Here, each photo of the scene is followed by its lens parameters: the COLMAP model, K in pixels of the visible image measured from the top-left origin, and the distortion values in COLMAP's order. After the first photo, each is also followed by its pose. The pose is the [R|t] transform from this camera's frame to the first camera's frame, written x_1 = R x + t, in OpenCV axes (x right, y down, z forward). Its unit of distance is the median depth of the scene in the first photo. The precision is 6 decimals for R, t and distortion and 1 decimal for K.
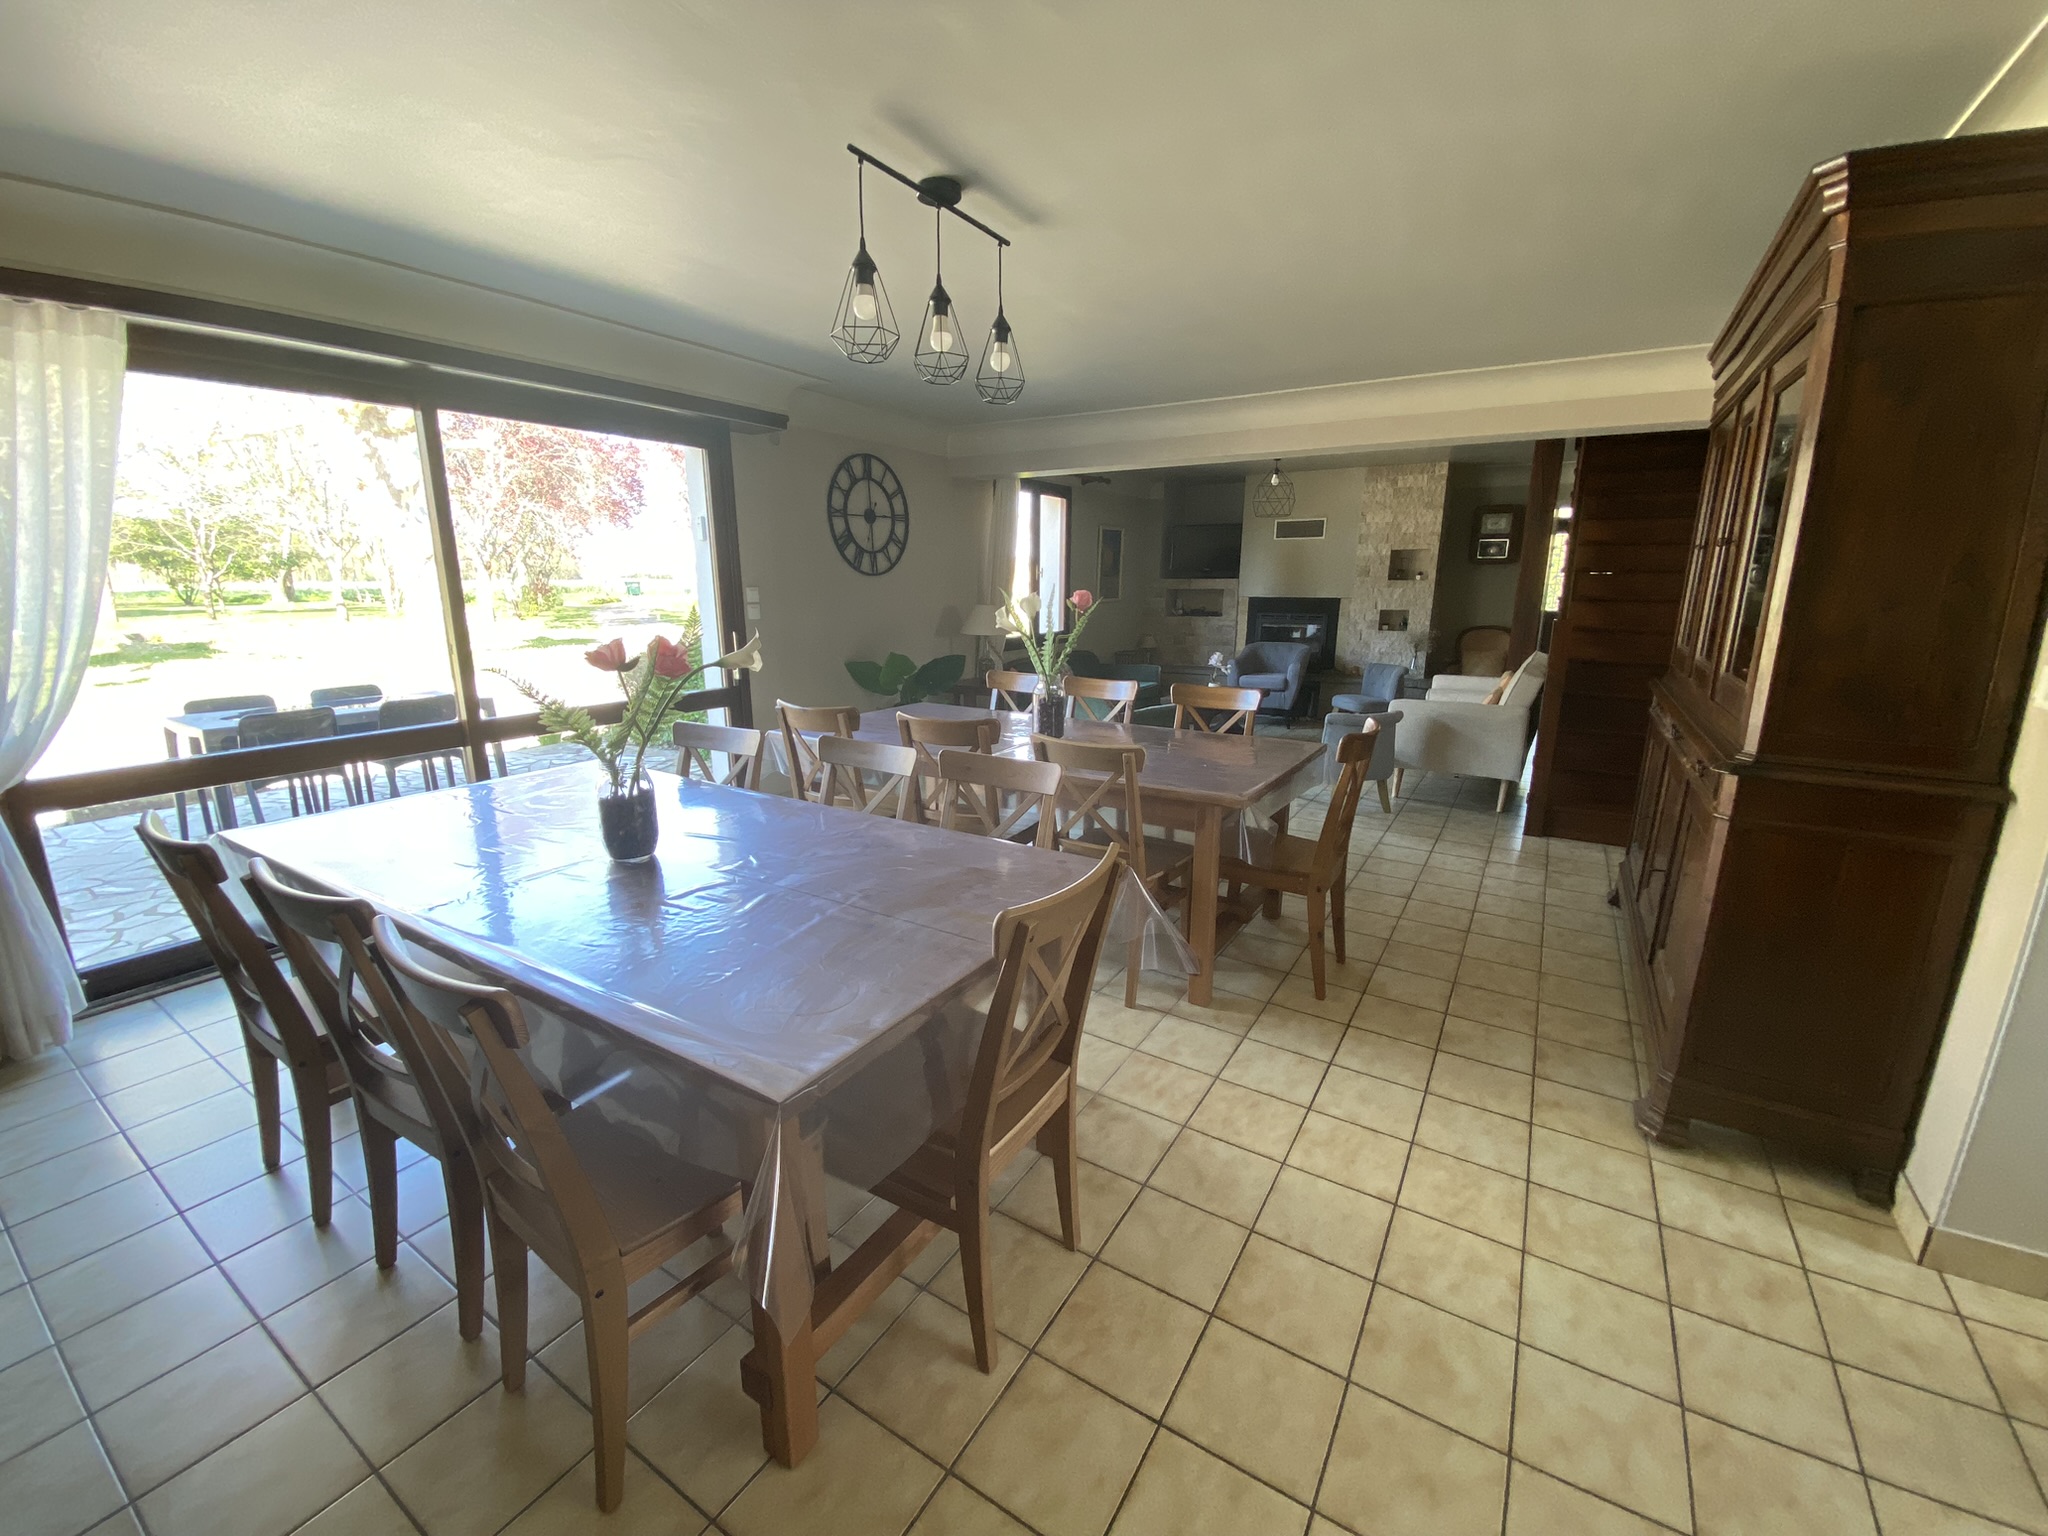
lens RADIAL K [[836.1, 0, 1013.0], [0, 836.1, 760.6], [0, 0, 1]] dist [-0.004263, -0.001296]
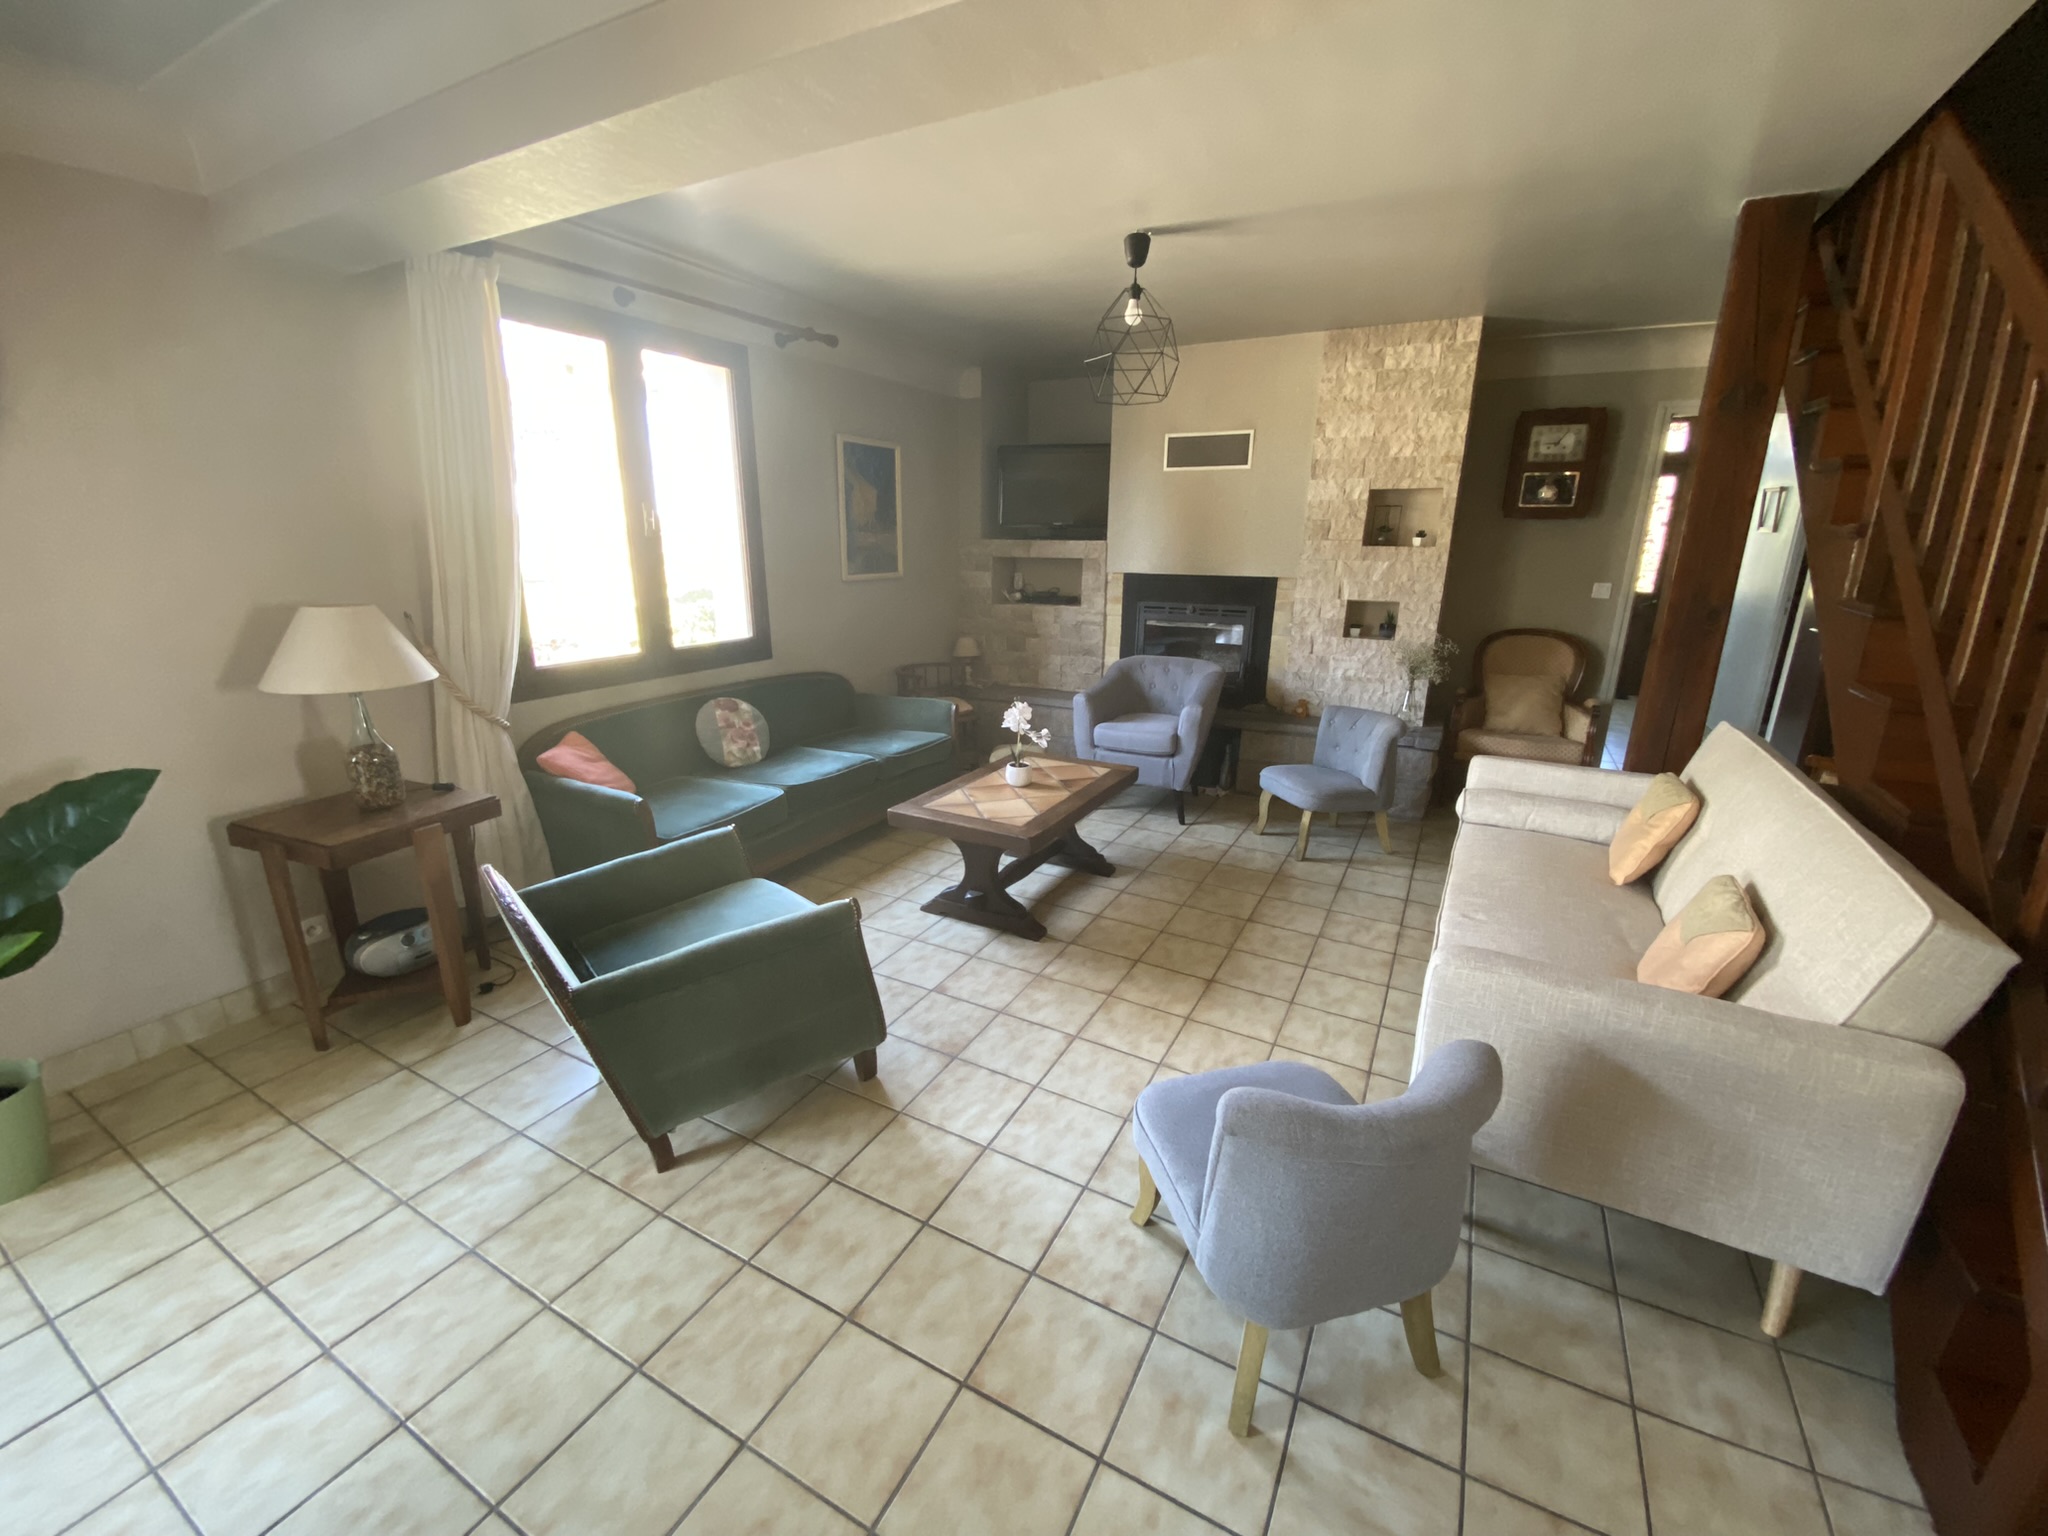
lens RADIAL K [[836.1, 0, 1027.7], [0, 836.1, 778.6], [0, 0, 1]] dist [-0.004263, -0.001296]
pose [[0.996318, -0.016307, 0.084165, 0.179908], [0.010415, 0.997495, 0.069970, -0.103300], [-0.085095, -0.068836, 0.993992, 0.459022]]
